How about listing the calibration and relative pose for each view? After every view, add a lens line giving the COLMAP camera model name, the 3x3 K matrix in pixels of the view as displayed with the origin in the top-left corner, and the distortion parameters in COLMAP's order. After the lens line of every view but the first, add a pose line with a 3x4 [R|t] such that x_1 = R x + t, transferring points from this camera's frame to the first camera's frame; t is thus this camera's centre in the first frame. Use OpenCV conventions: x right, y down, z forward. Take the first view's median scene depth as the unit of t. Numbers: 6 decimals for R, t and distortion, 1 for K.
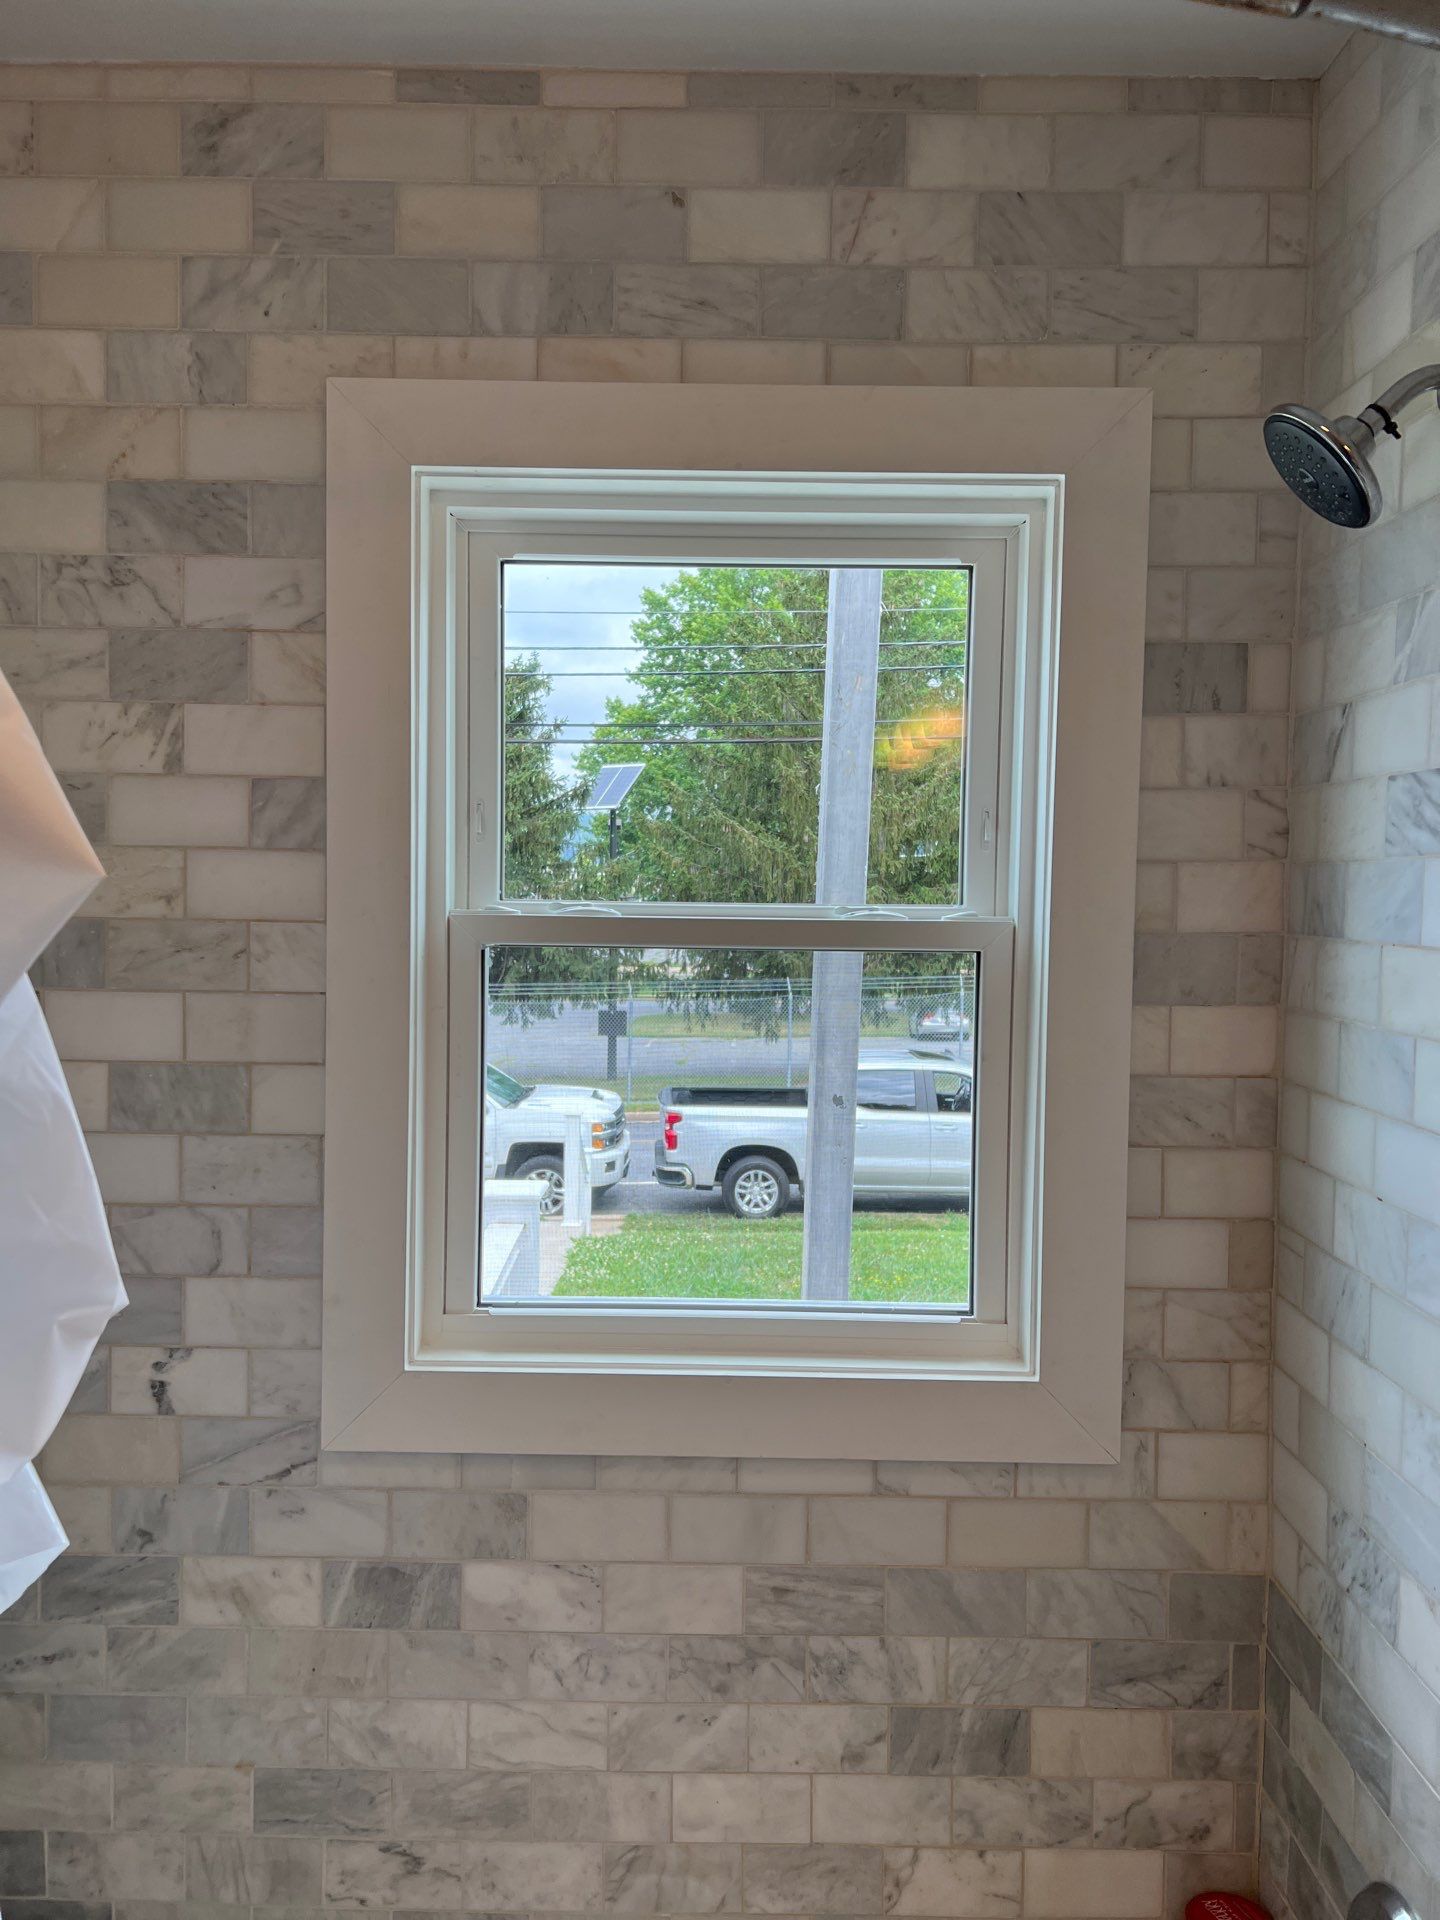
lens RADIAL K [[1446.7, 0, 720.6], [0, 1446.7, 969.7], [0, 0, 1]] dist [0.094967, -0.153946]
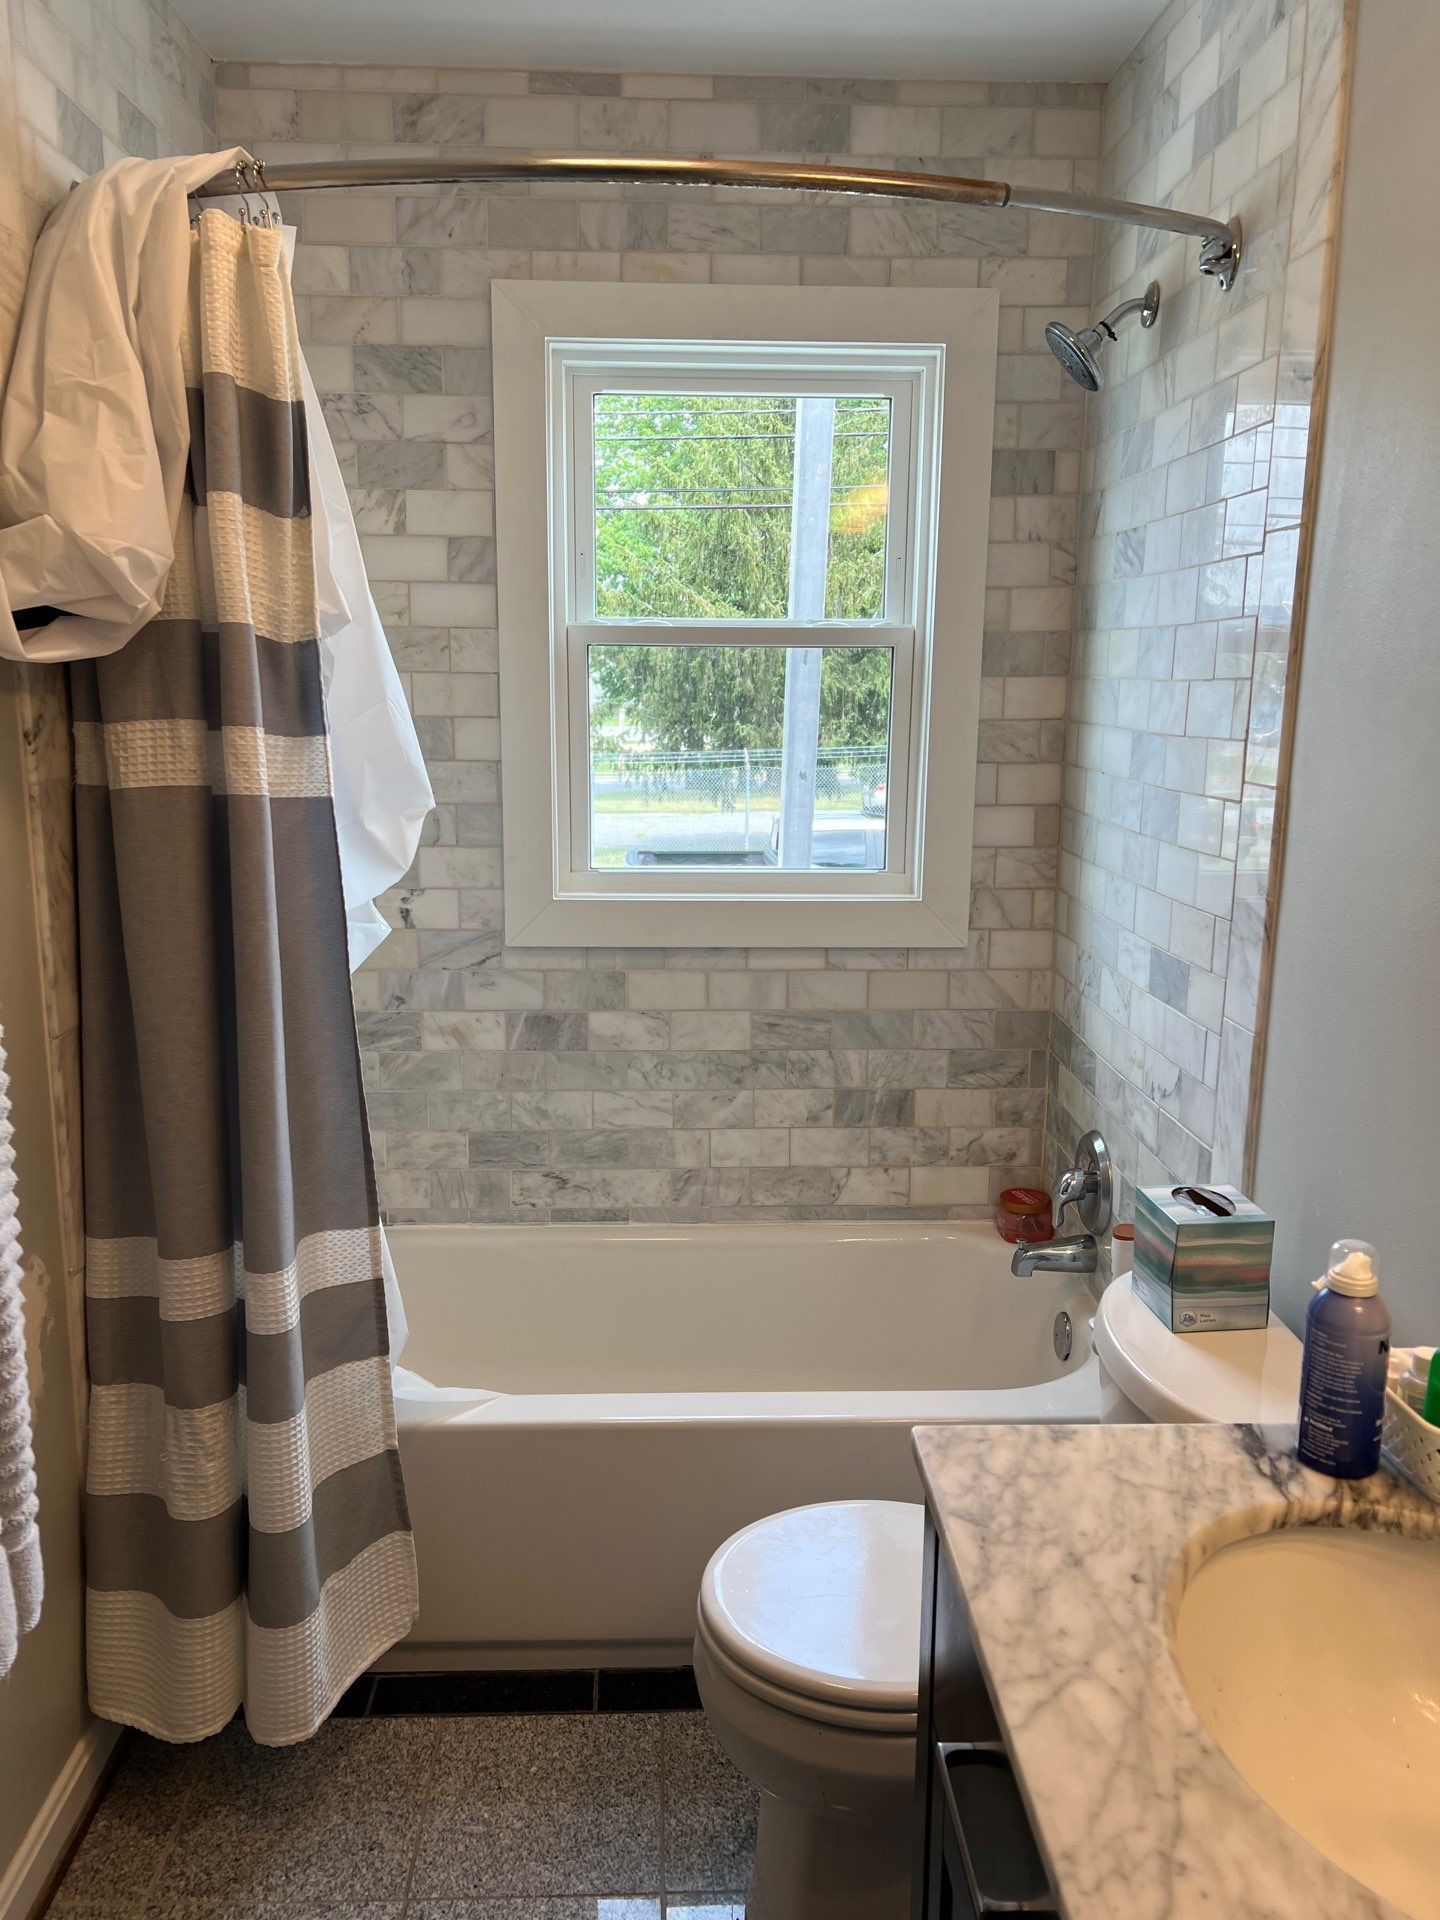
lens RADIAL K [[1446.7, 0, 720.6], [0, 1446.7, 969.7], [0, 0, 1]] dist [0.094967, -0.153946]
pose [[0.999460, -0.012082, 0.030544, -0.072497], [0.007342, 0.988540, 0.150782, 0.101524], [-0.032015, -0.150476, 0.988095, -0.689514]]
